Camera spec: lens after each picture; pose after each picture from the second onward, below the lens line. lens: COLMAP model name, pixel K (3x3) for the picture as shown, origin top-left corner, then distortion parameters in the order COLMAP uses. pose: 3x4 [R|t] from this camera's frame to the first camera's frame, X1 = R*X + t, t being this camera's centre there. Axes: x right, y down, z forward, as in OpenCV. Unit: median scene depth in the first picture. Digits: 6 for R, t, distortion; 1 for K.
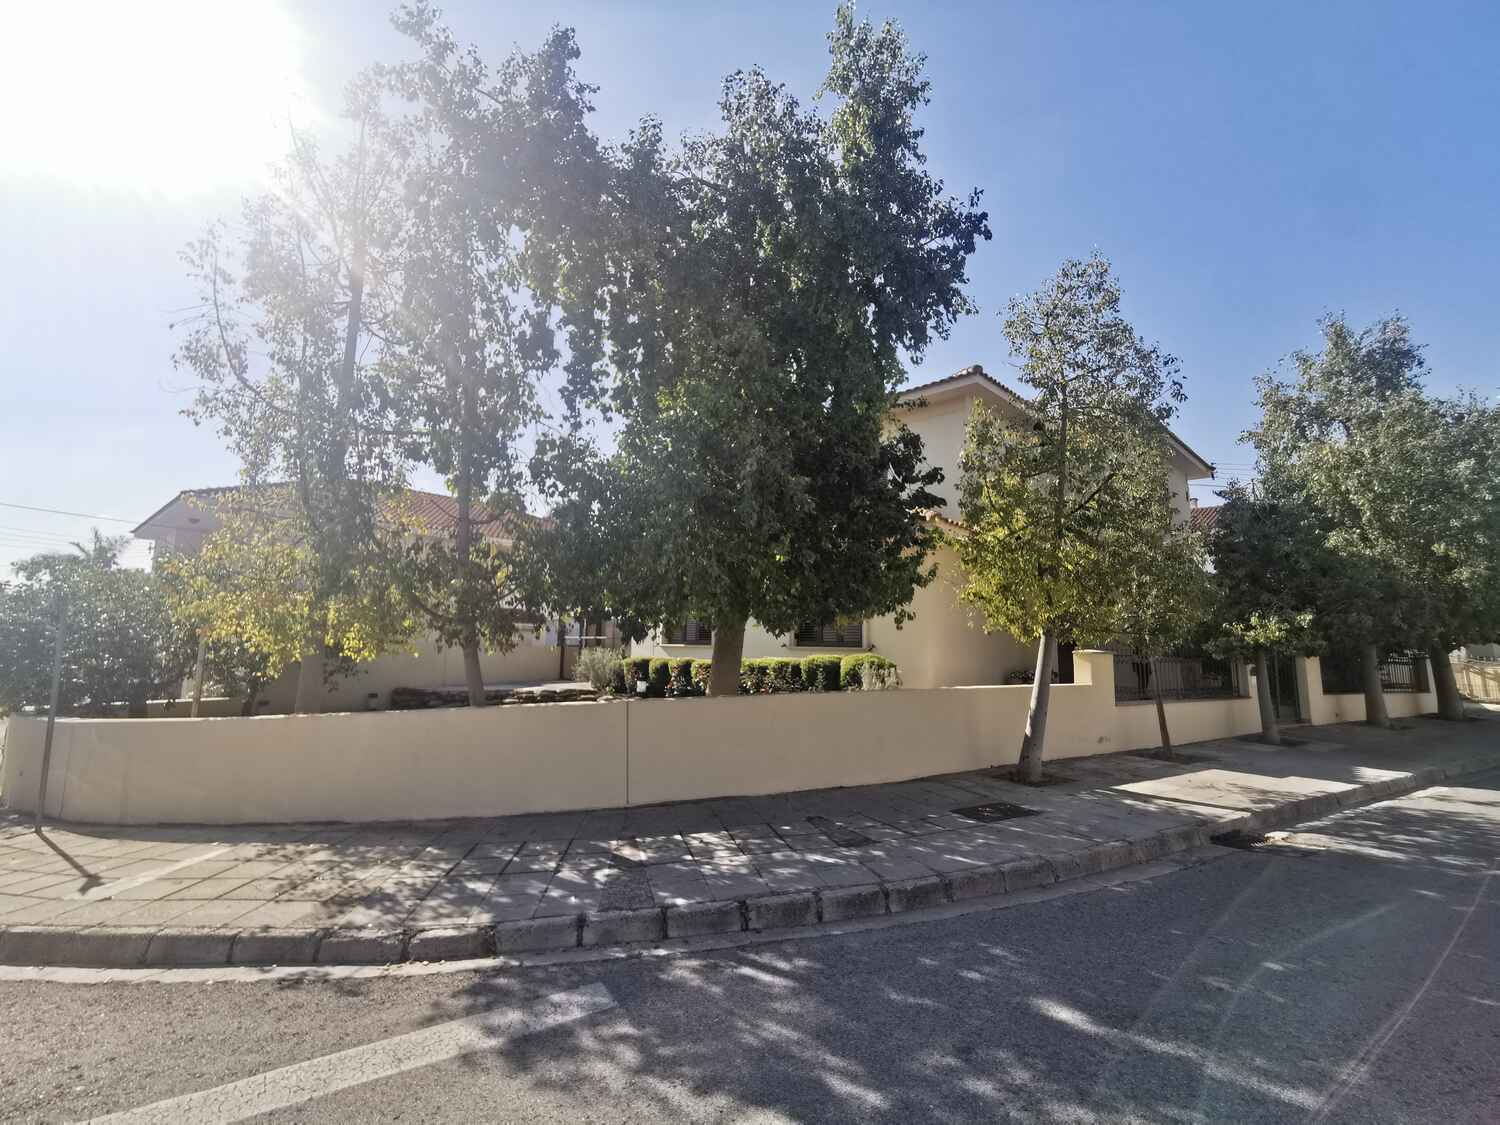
lens RADIAL K [[694.2, 0, 746.9], [0, 694.2, 560.3], [0, 0, 1]] dist [-0.011811, 0.013316]
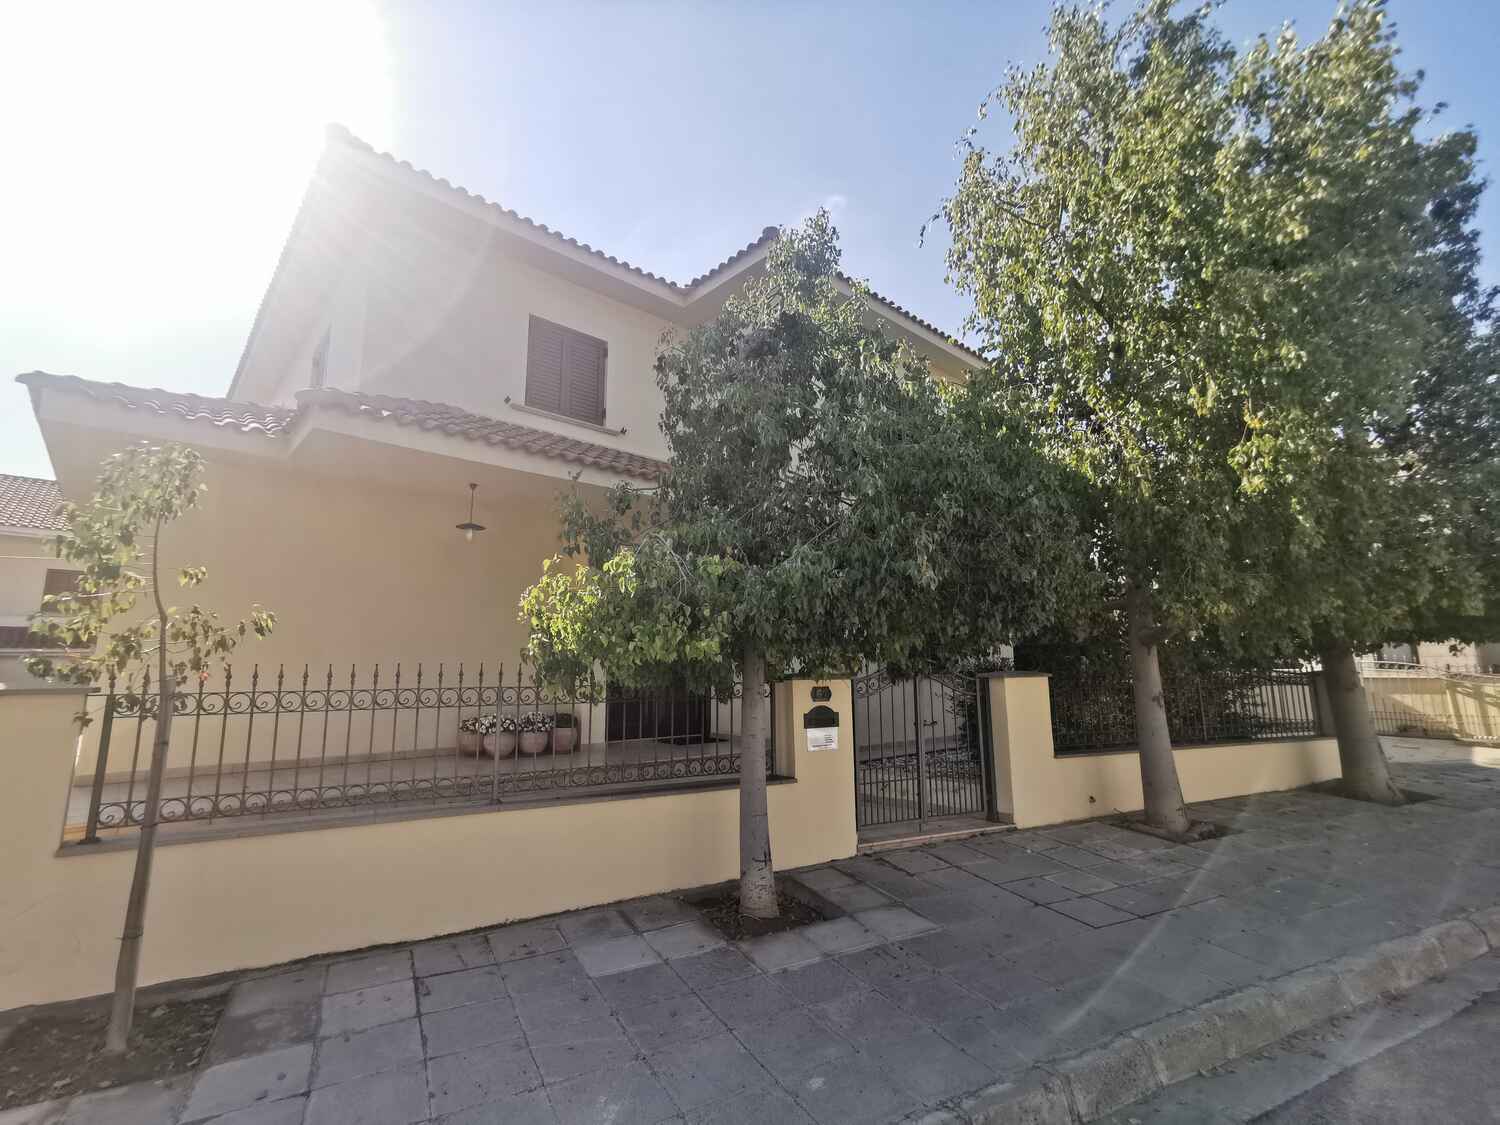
lens RADIAL K [[692.3, 0, 747.2], [0, 692.3, 563.3], [0, 0, 1]] dist [-0.016760, 0.018135]
pose [[0.997843, -0.030822, -0.057958, 0.661127], [0.029141, 0.999136, -0.029629, 0.069438], [0.058821, 0.027876, 0.997879, 0.518796]]
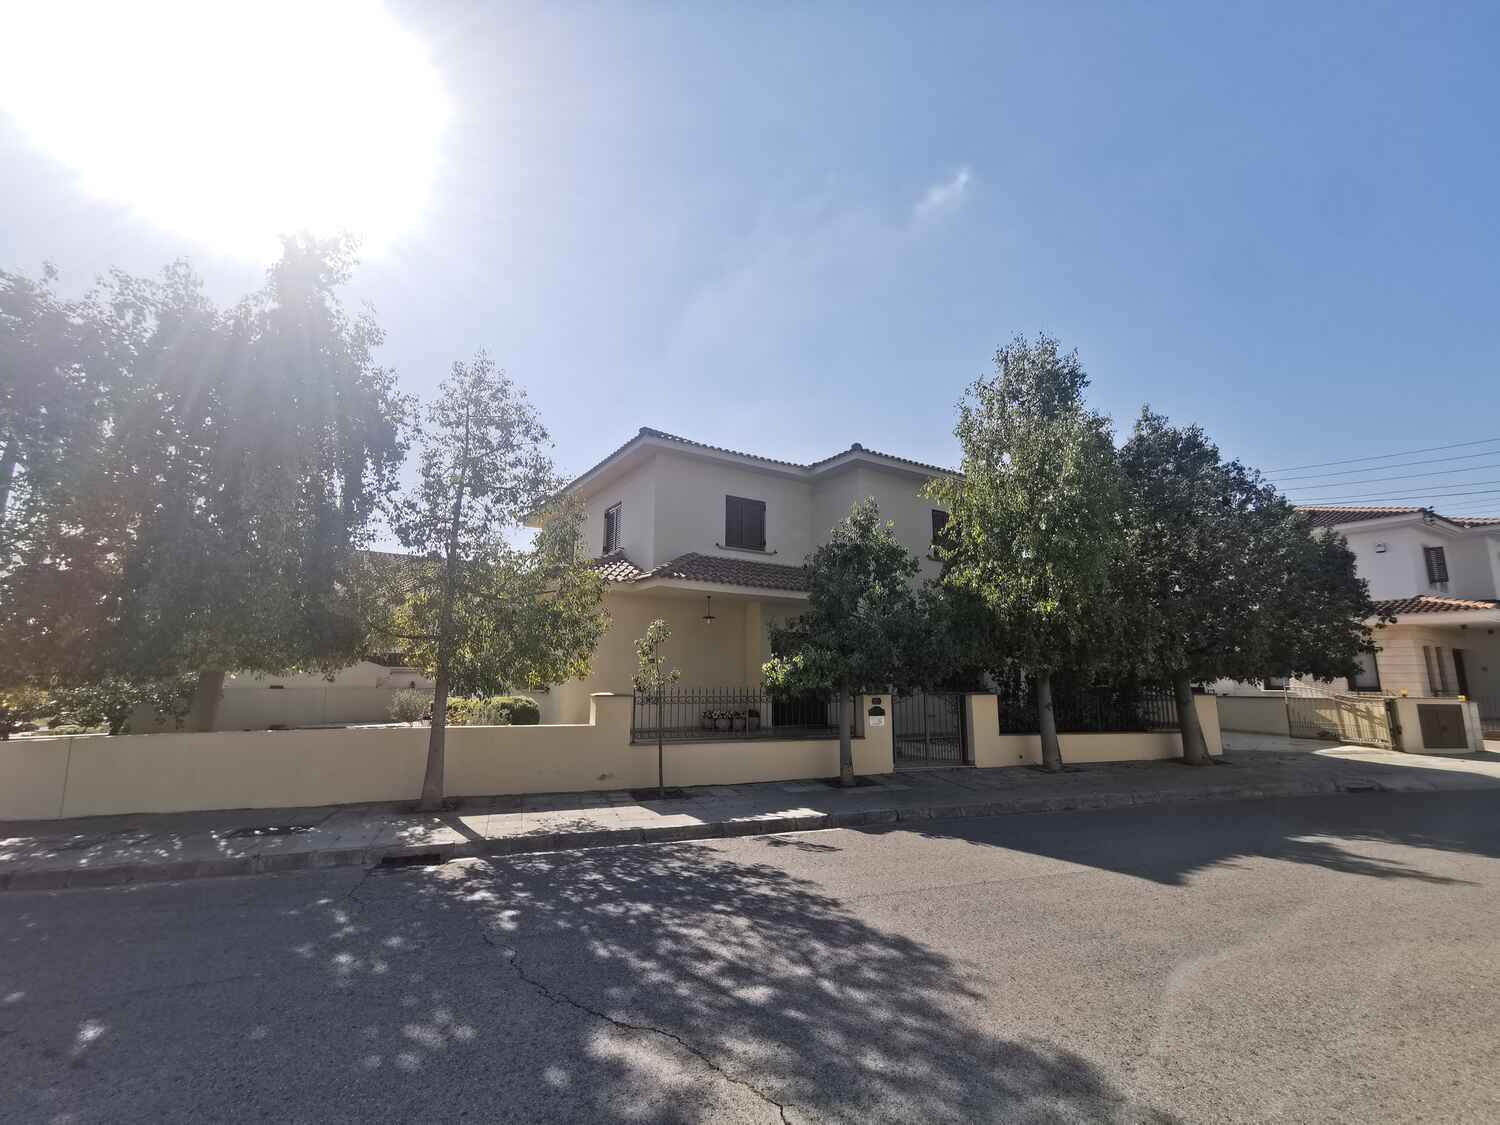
lens RADIAL K [[694.2, 0, 746.9], [0, 694.2, 560.3], [0, 0, 1]] dist [-0.011811, 0.013316]
pose [[0.974721, -0.048952, -0.217997, 0.720825], [0.038179, 0.997845, -0.053365, -0.009339], [0.220139, 0.043693, 0.974489, -0.017747]]
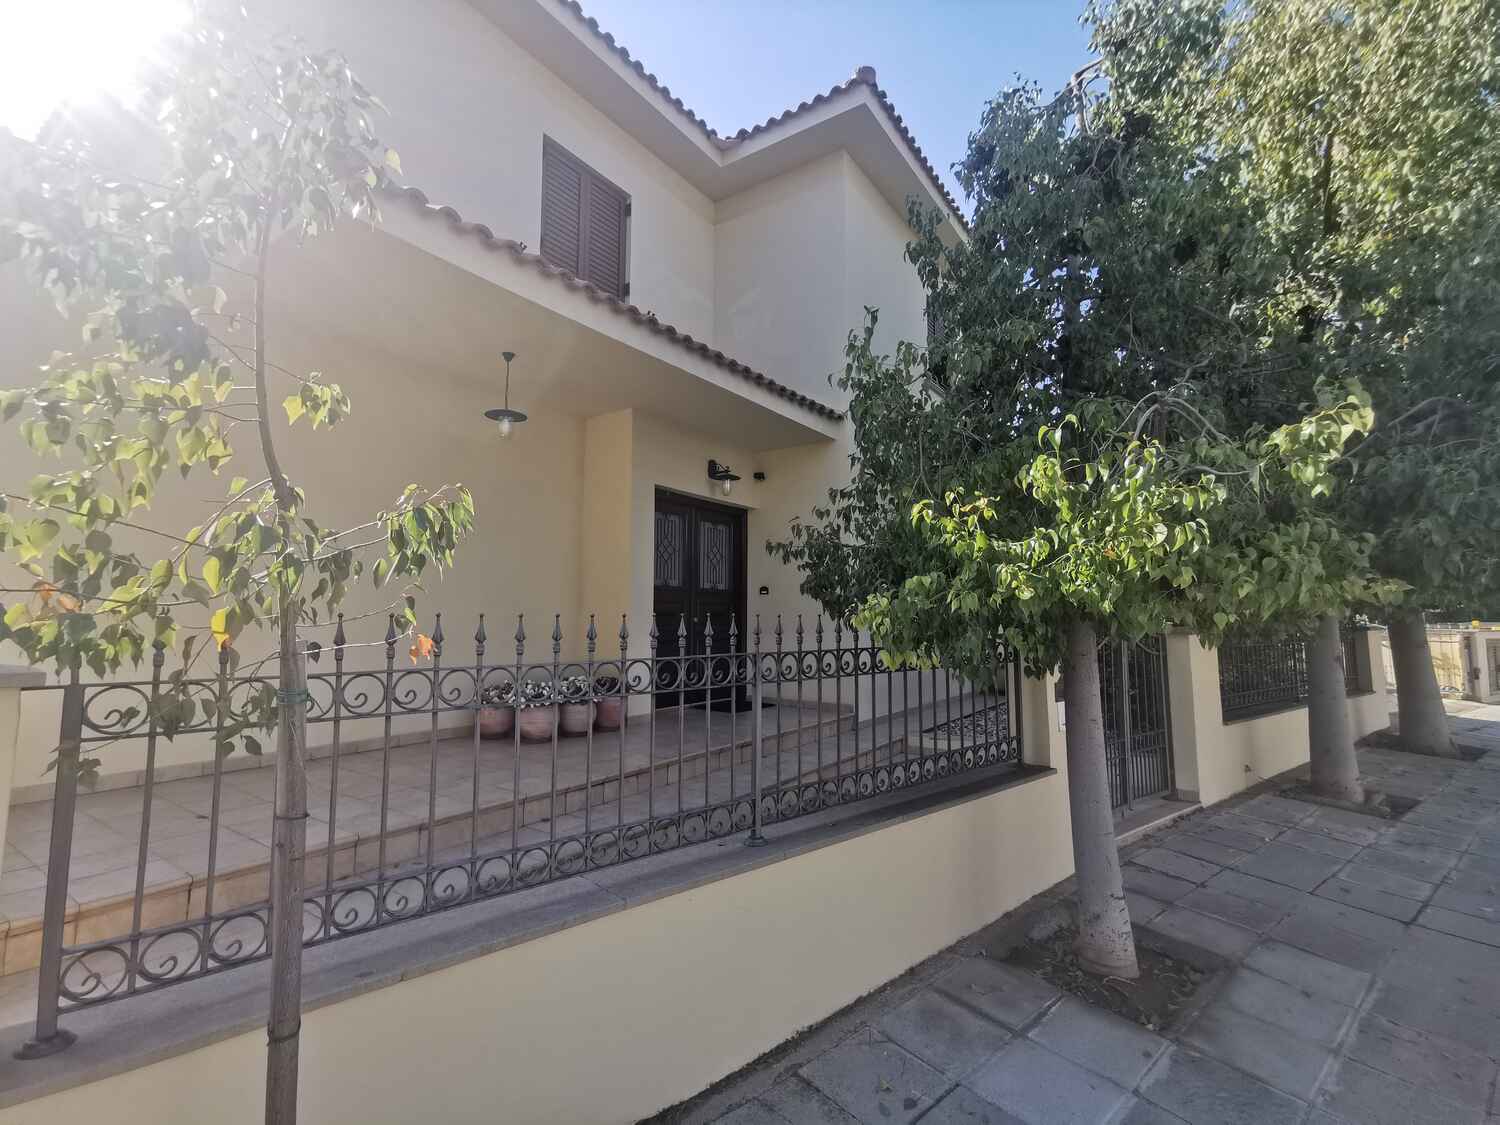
lens RADIAL K [[694.2, 0, 746.9], [0, 694.2, 560.3], [0, 0, 1]] dist [-0.011811, 0.013316]
pose [[0.986340, 0.000414, 0.164719, 0.485954], [-0.007615, 0.999042, 0.043087, 0.079685], [-0.164543, -0.043753, 0.985399, 0.646667]]
